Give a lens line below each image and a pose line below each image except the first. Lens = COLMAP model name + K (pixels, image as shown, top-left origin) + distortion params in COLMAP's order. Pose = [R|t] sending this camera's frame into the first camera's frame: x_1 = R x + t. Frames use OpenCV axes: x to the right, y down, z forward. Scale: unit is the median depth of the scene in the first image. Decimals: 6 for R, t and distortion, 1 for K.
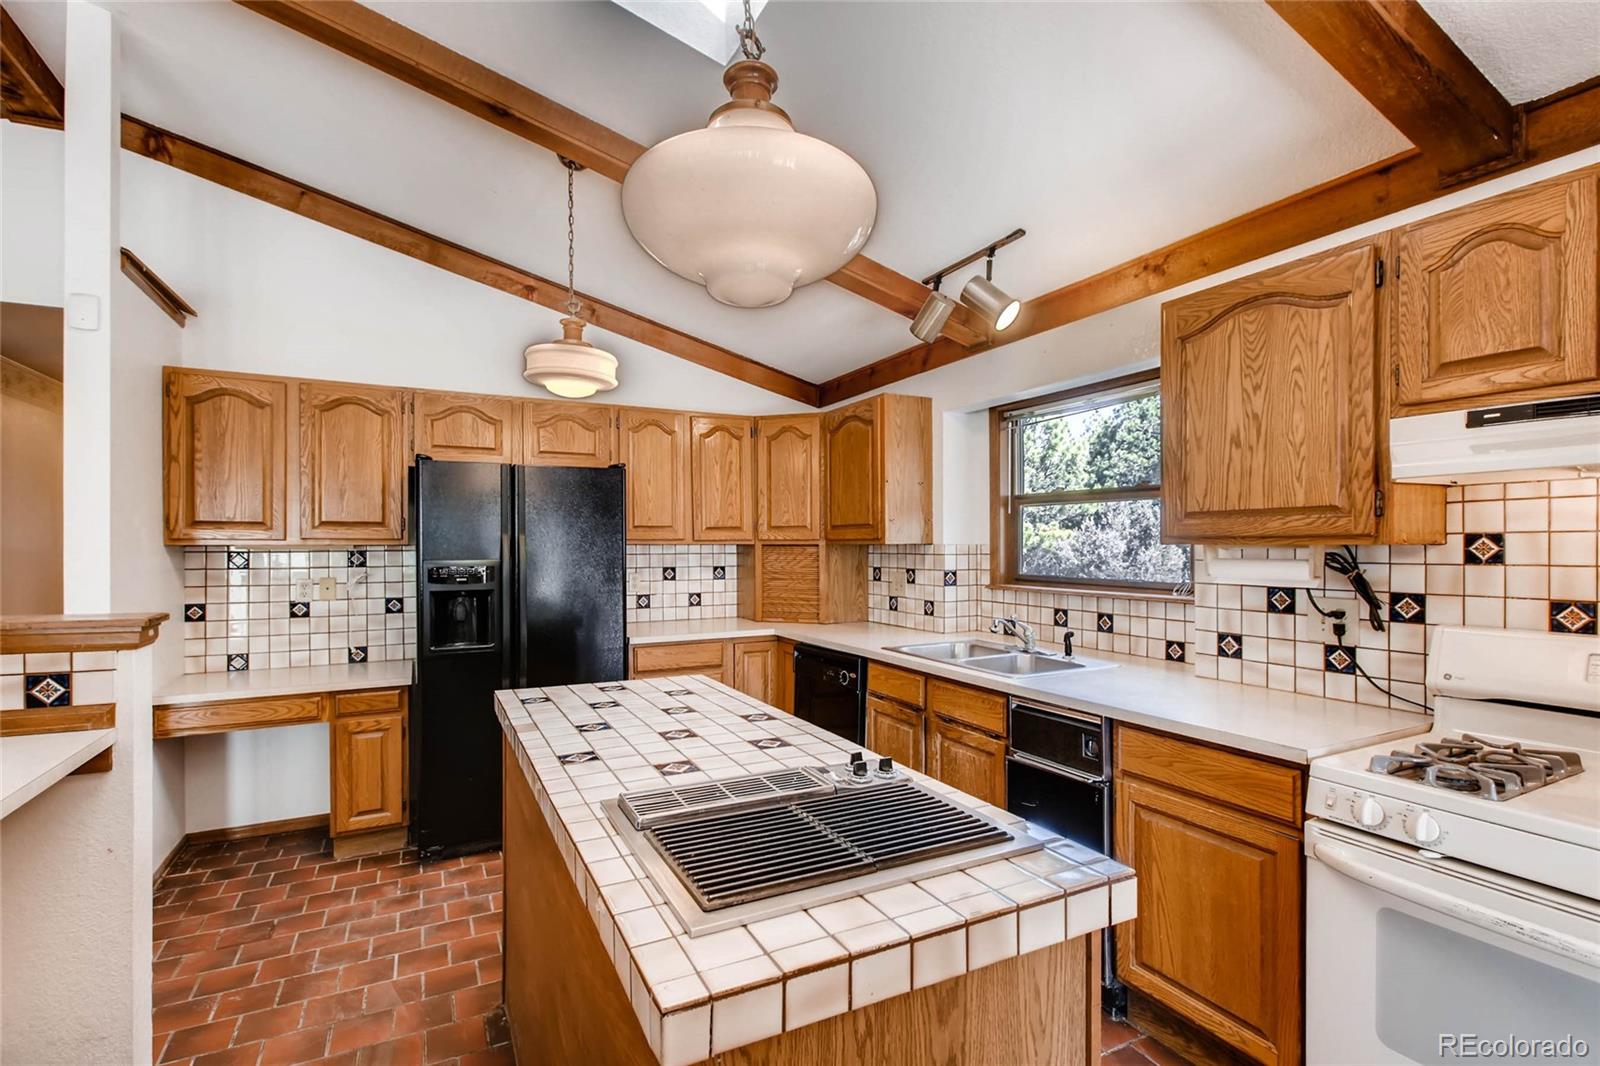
lens RADIAL K [[729.1, 0, 781.8], [0, 729.1, 552.5], [0, 0, 1]] dist [0.016557, -0.003248]
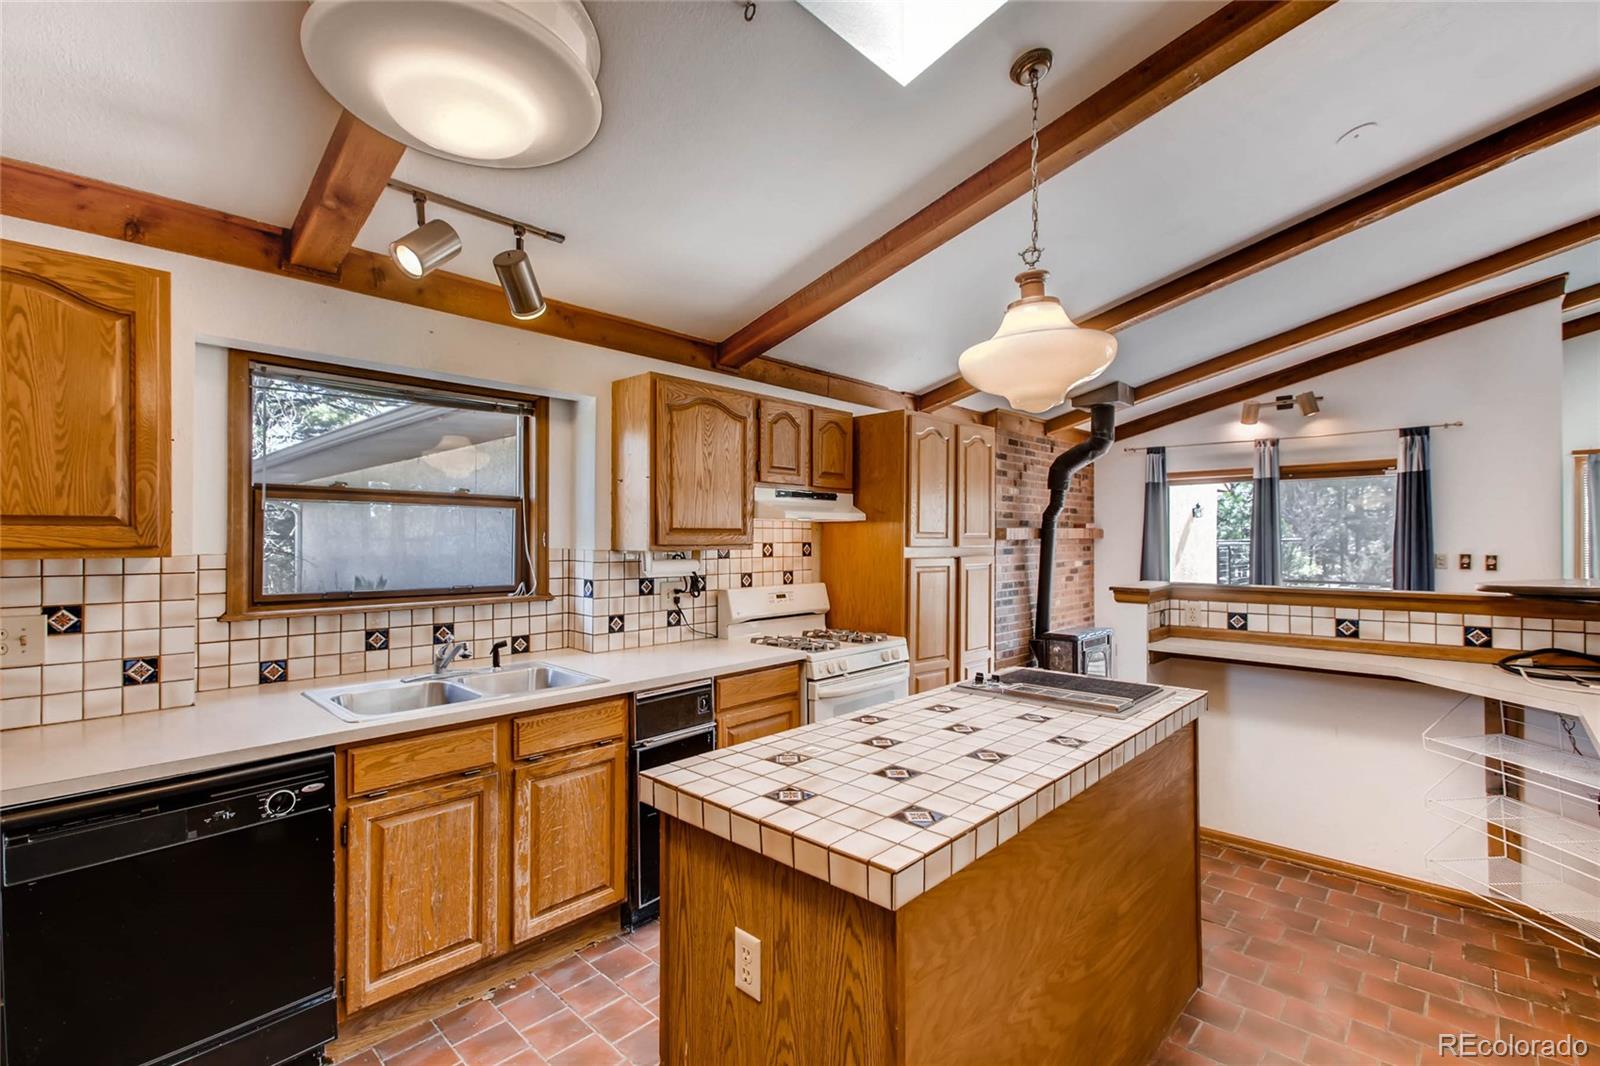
lens RADIAL K [[729.1, 0, 794.2], [0, 729.1, 541.7], [0, 0, 1]] dist [0.016557, -0.003248]
pose [[-0.351286, -0.001913, 0.936266, -0.567801], [0.009642, 0.999937, 0.005661, -0.022711], [-0.936218, 0.011016, -0.351246, 0.846547]]
